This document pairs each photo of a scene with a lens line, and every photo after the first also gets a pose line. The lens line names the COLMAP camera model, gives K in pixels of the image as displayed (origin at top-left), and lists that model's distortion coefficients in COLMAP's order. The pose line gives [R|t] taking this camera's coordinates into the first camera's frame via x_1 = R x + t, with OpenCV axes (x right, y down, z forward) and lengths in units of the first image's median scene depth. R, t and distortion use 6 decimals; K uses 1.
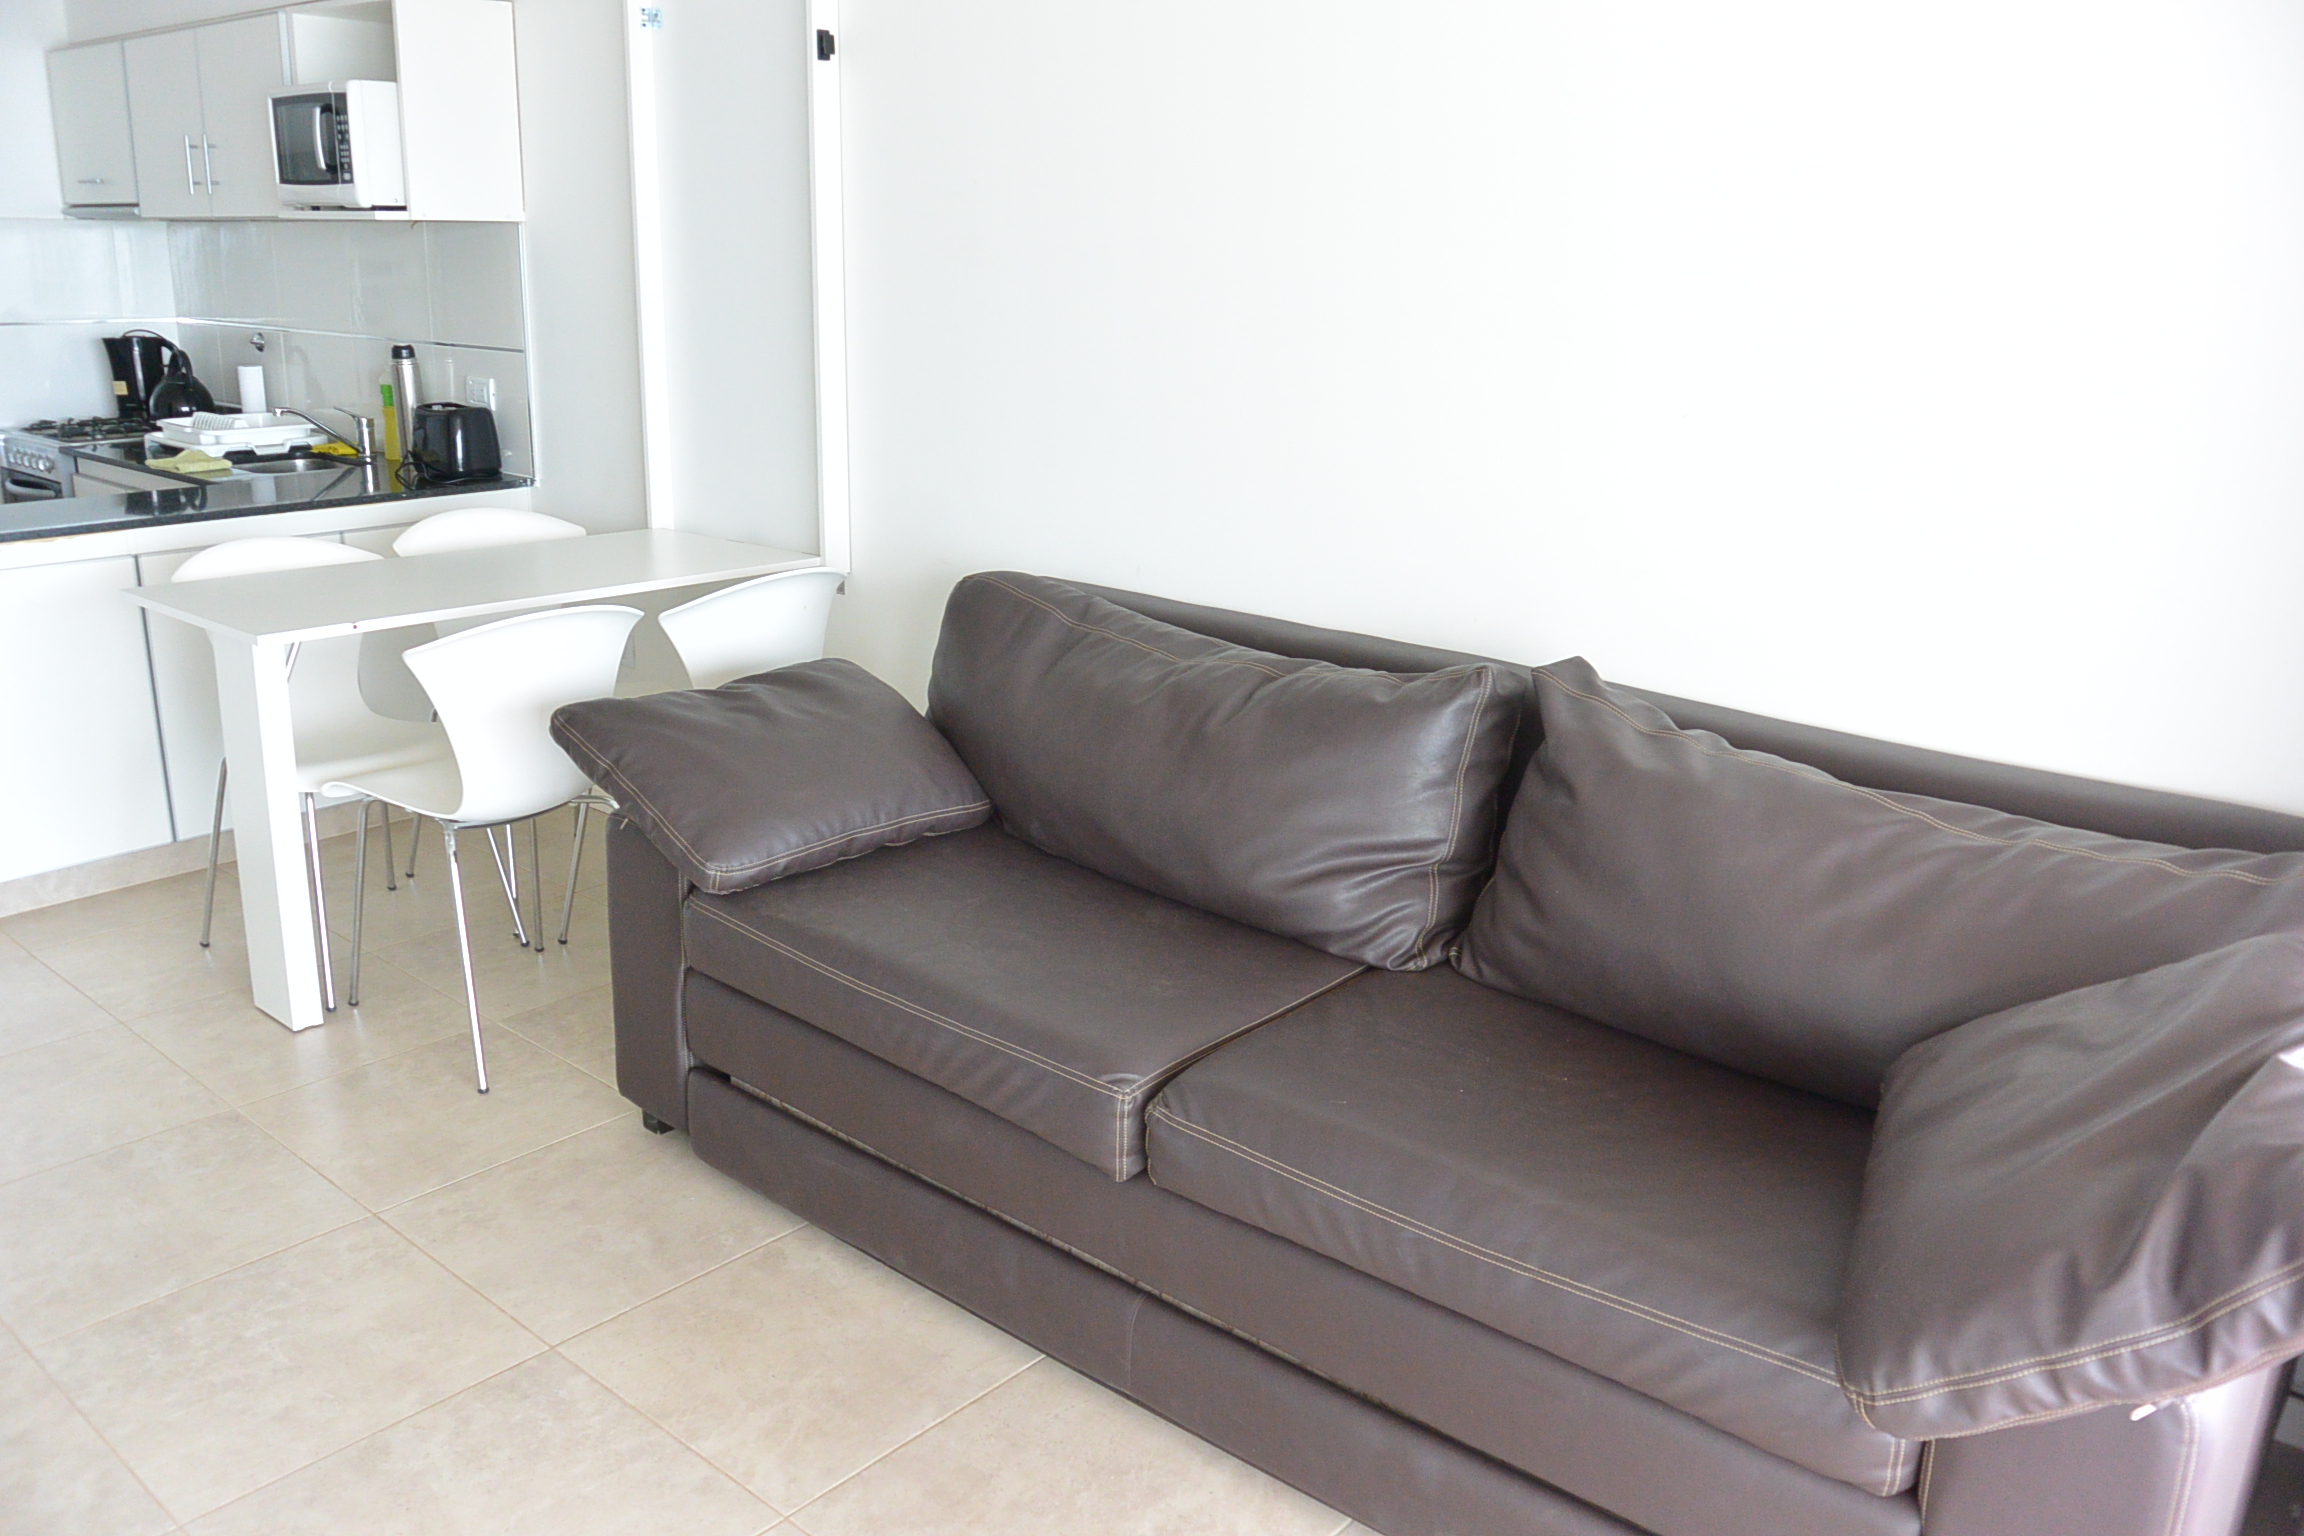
lens RADIAL K [[1793.4, 0, 1153.0], [0, 1793.4, 791.0], [0, 0, 1]] dist [-0.074653, 0.025855]
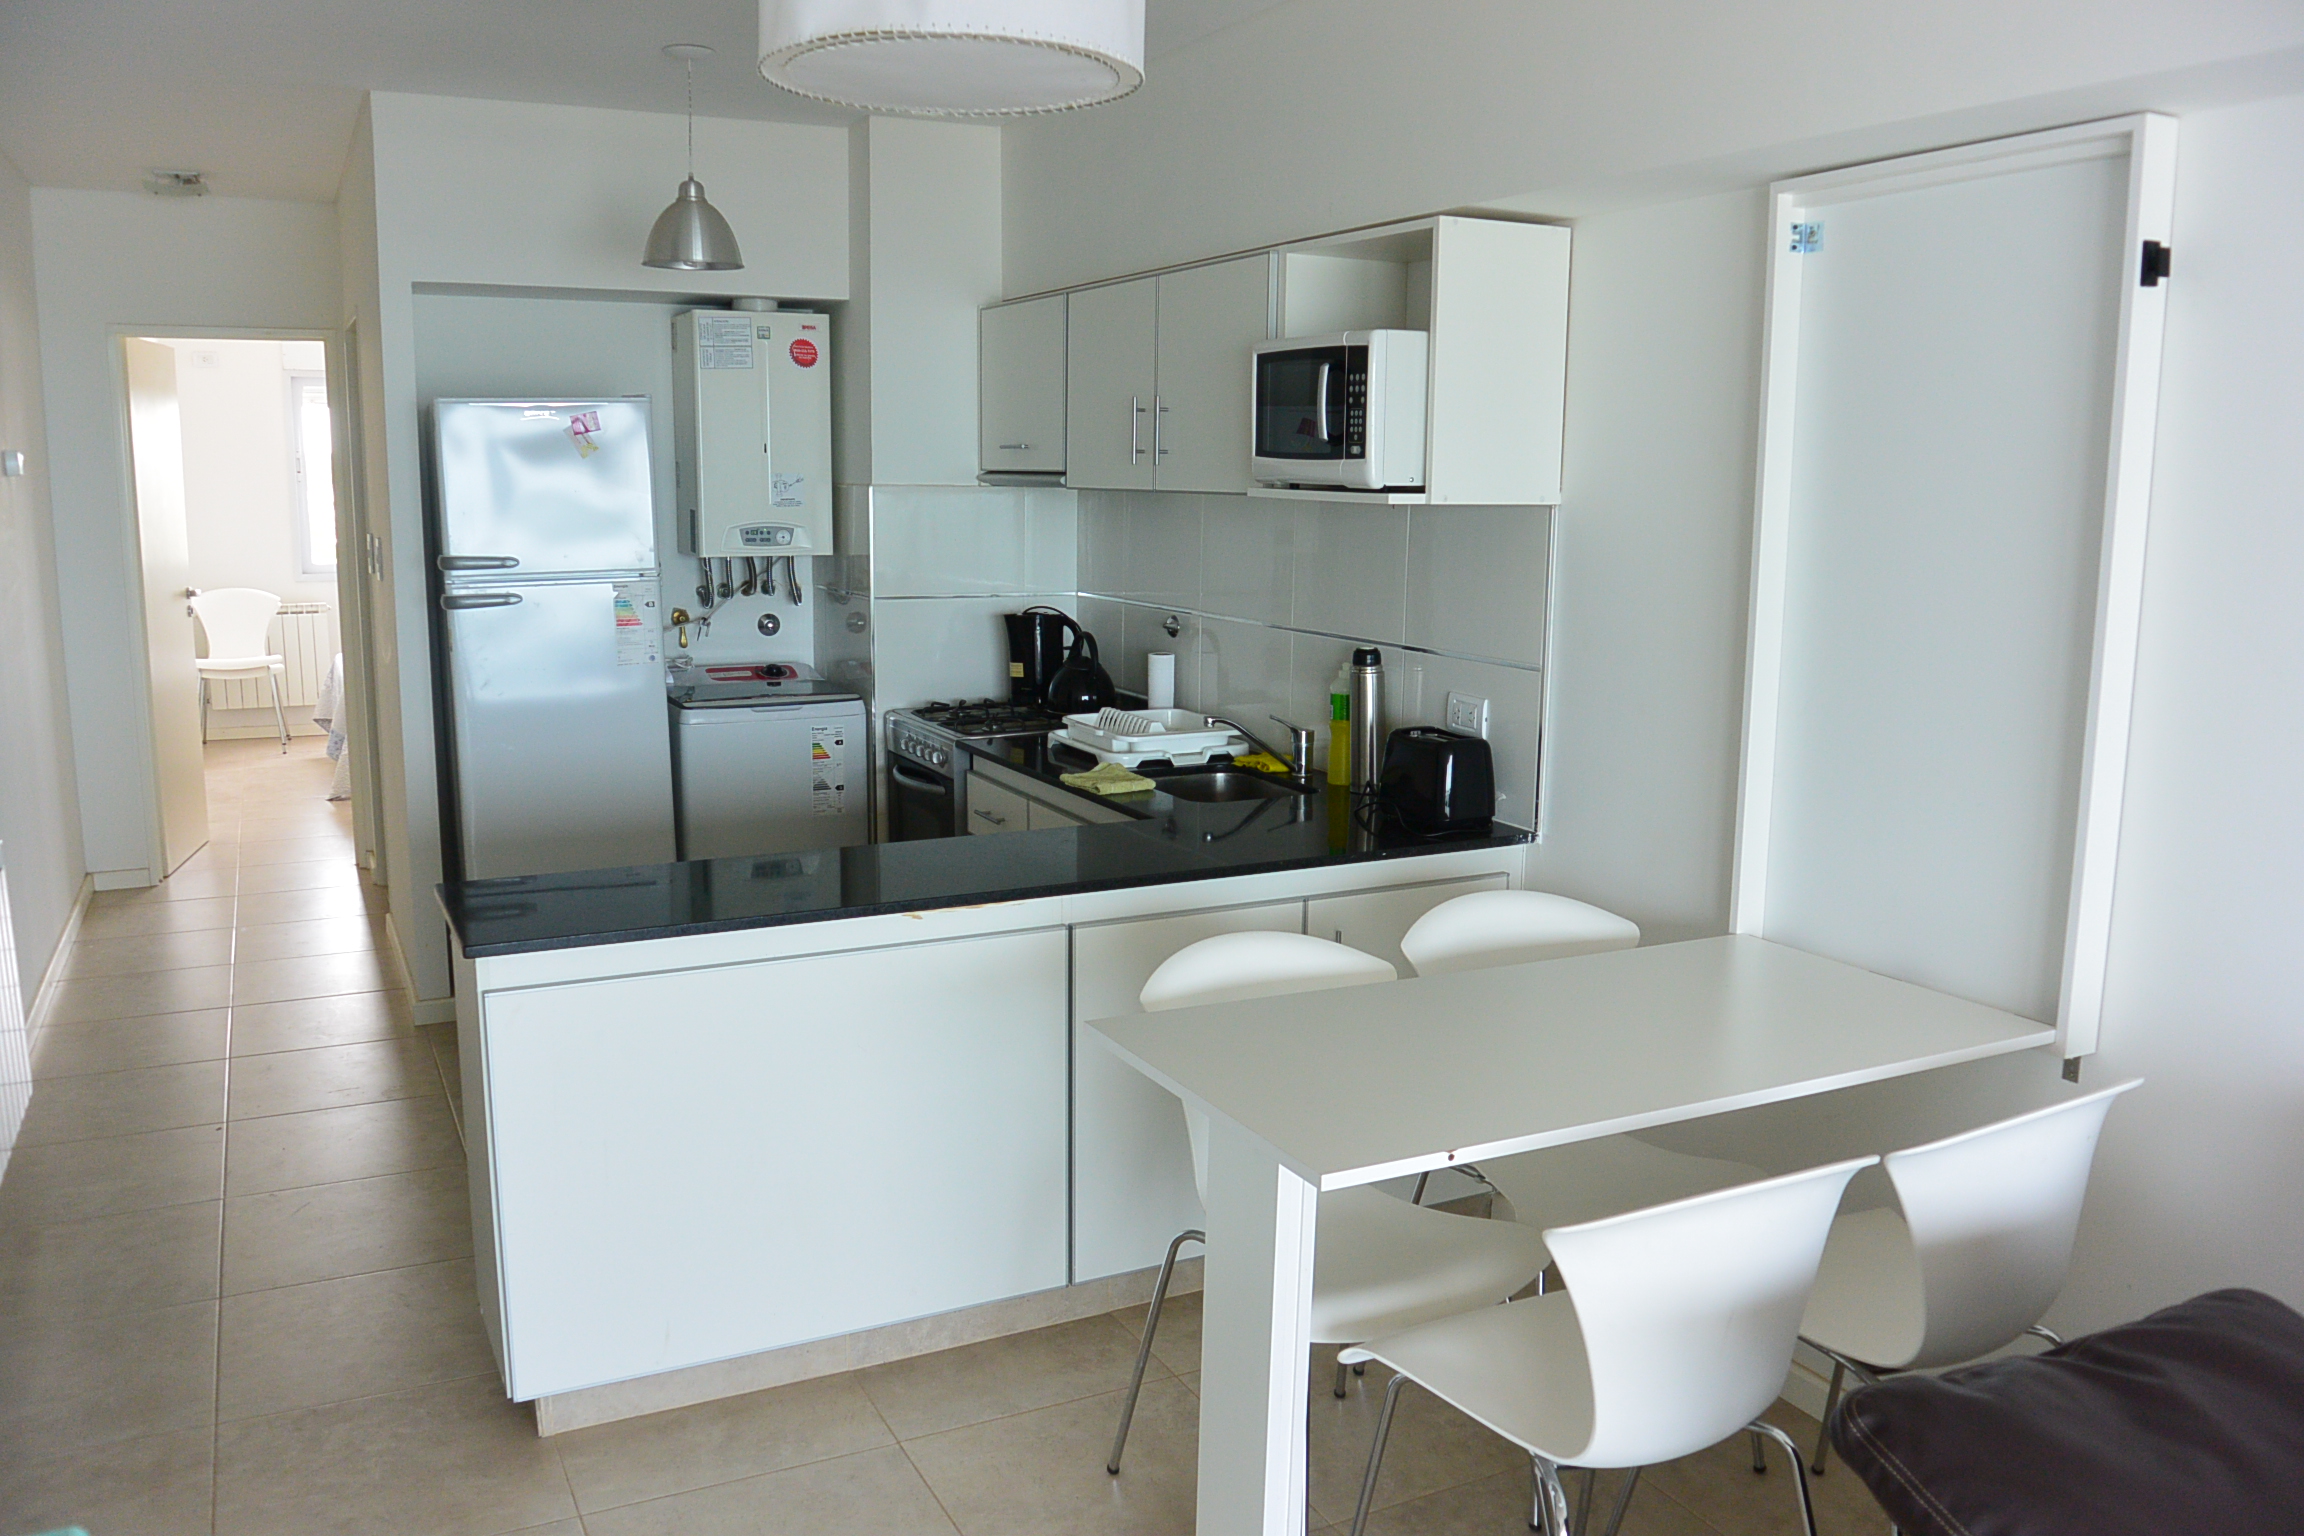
lens RADIAL K [[1793.4, 0, 1168.8], [0, 1793.4, 781.5], [0, 0, 1]] dist [-0.074653, 0.025855]
pose [[0.924958, 0.050162, -0.376744, -0.201836], [-0.098744, 0.988930, -0.110759, -0.094970], [0.367018, 0.139649, 0.919672, 0.227047]]
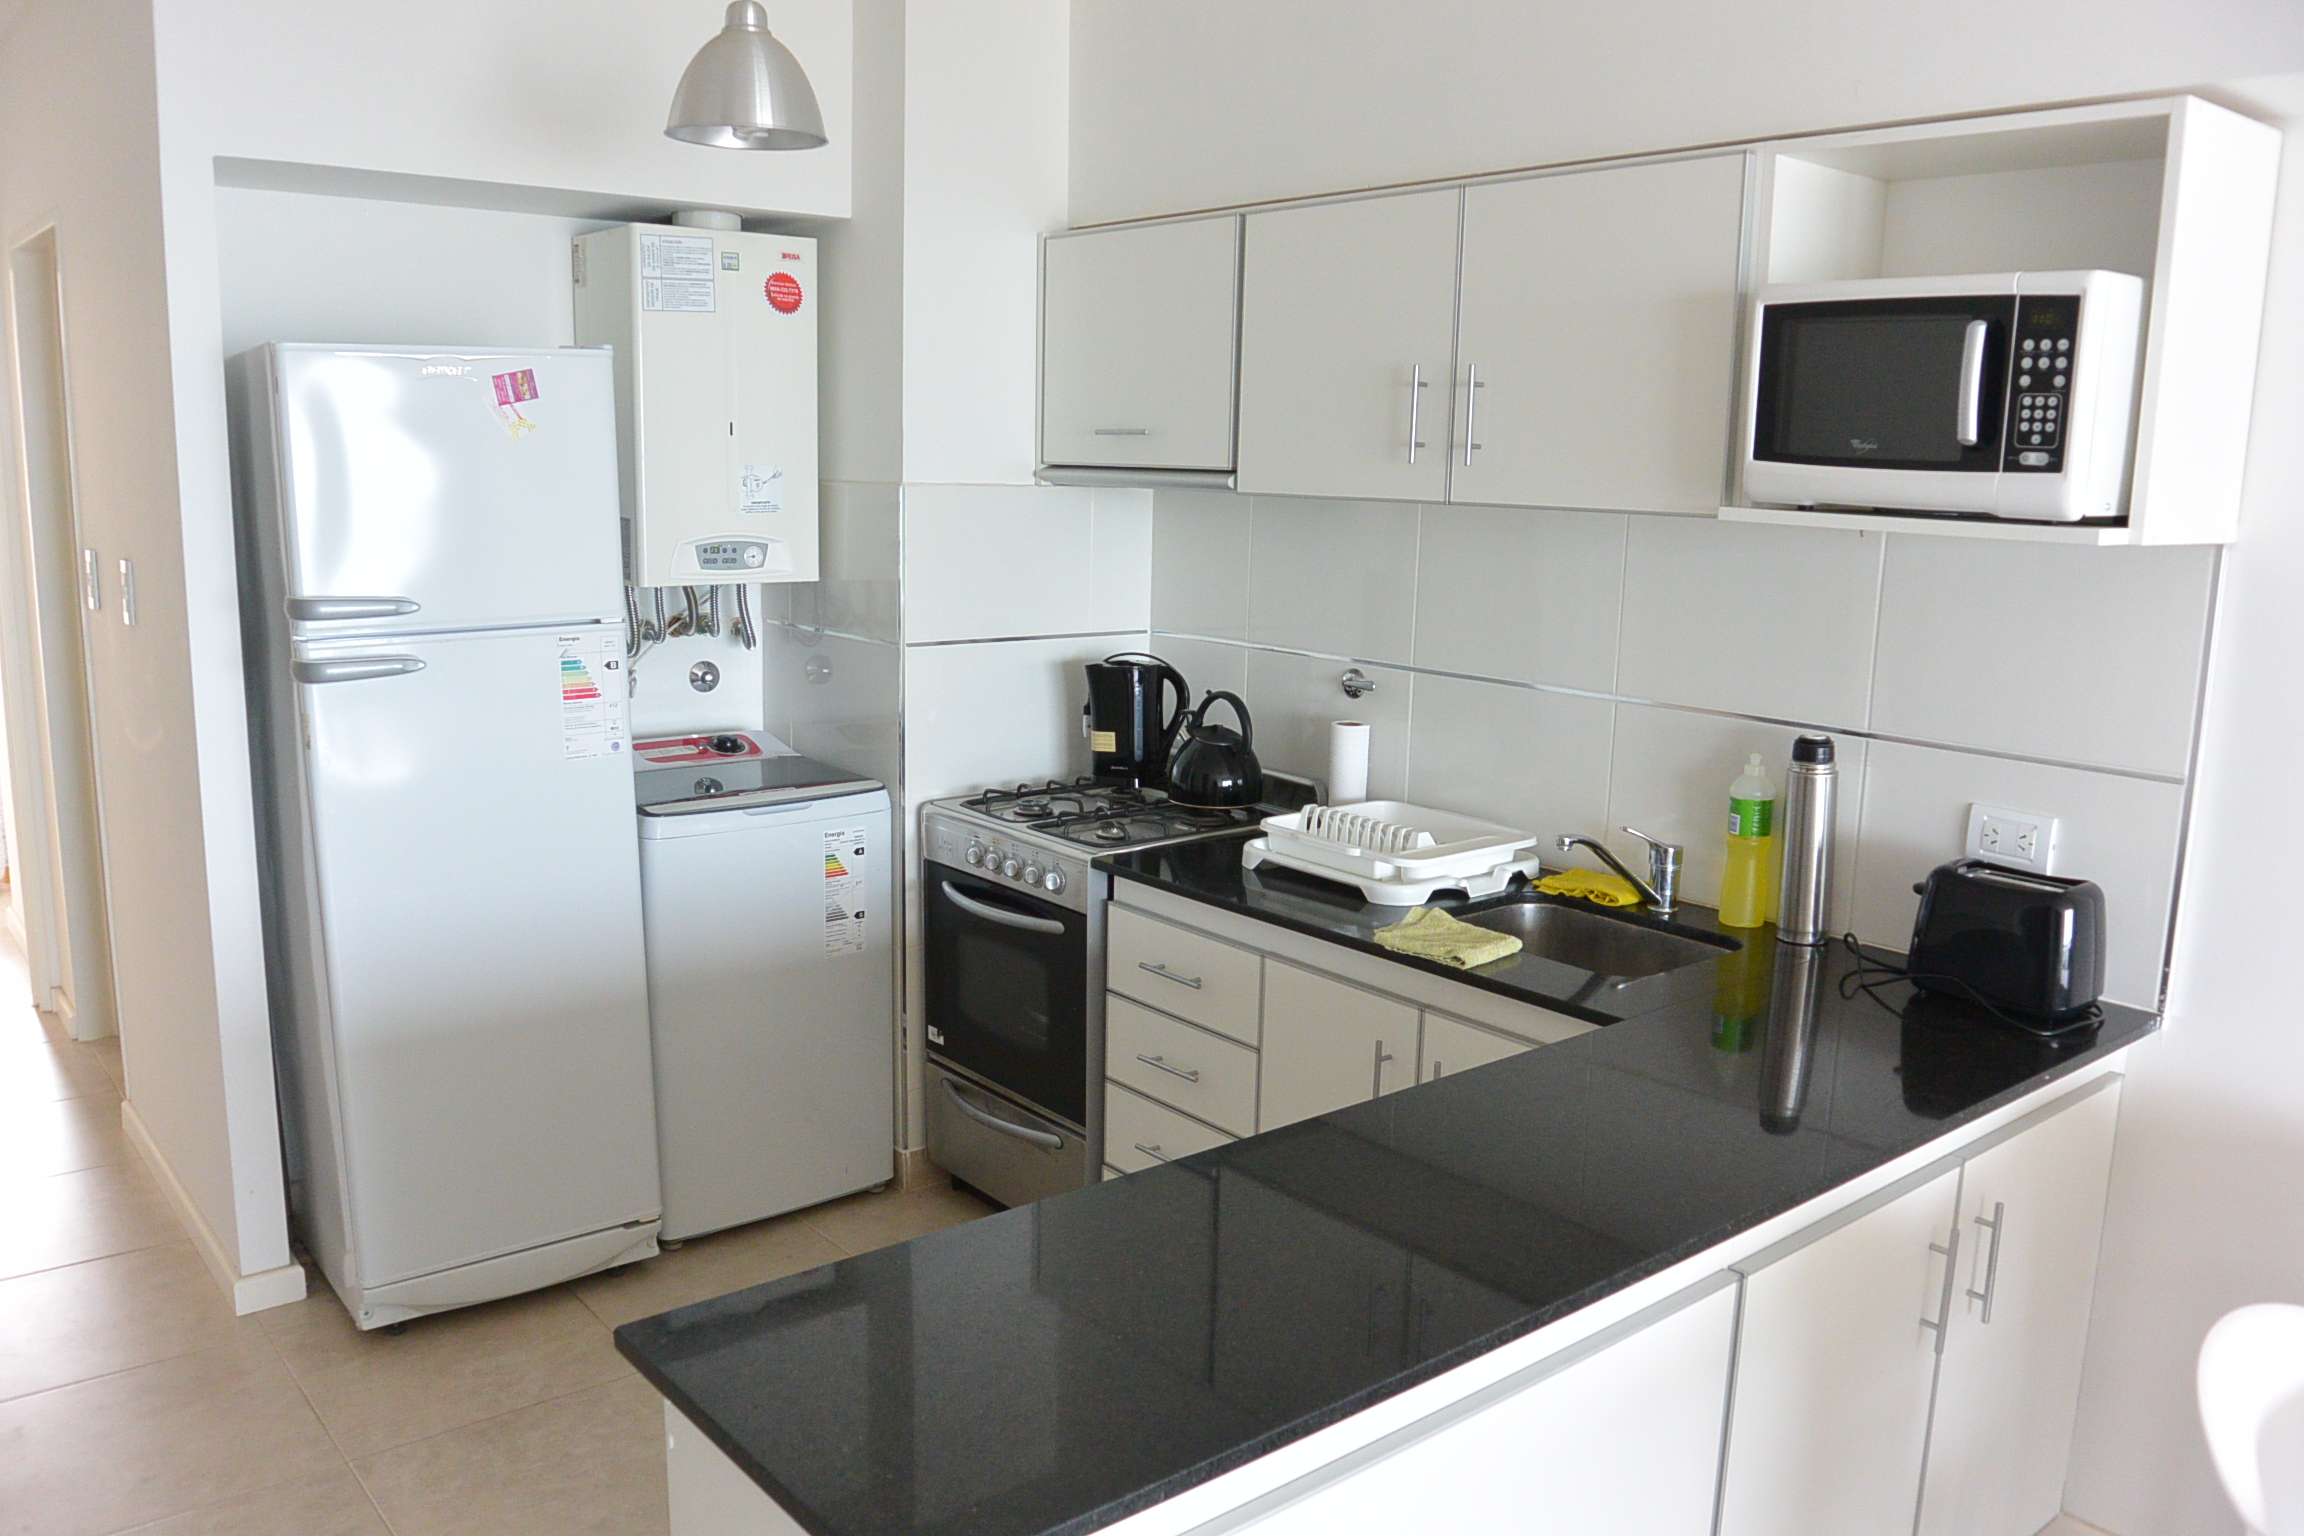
lens RADIAL K [[1793.4, 0, 1182.0], [0, 1793.4, 798.5], [0, 0, 1]] dist [-0.074653, 0.025855]
pose [[0.986008, 0.028059, -0.164321, -0.540629], [-0.046076, 0.993203, -0.106885, -0.166832], [0.160205, 0.112961, 0.980599, 0.423010]]
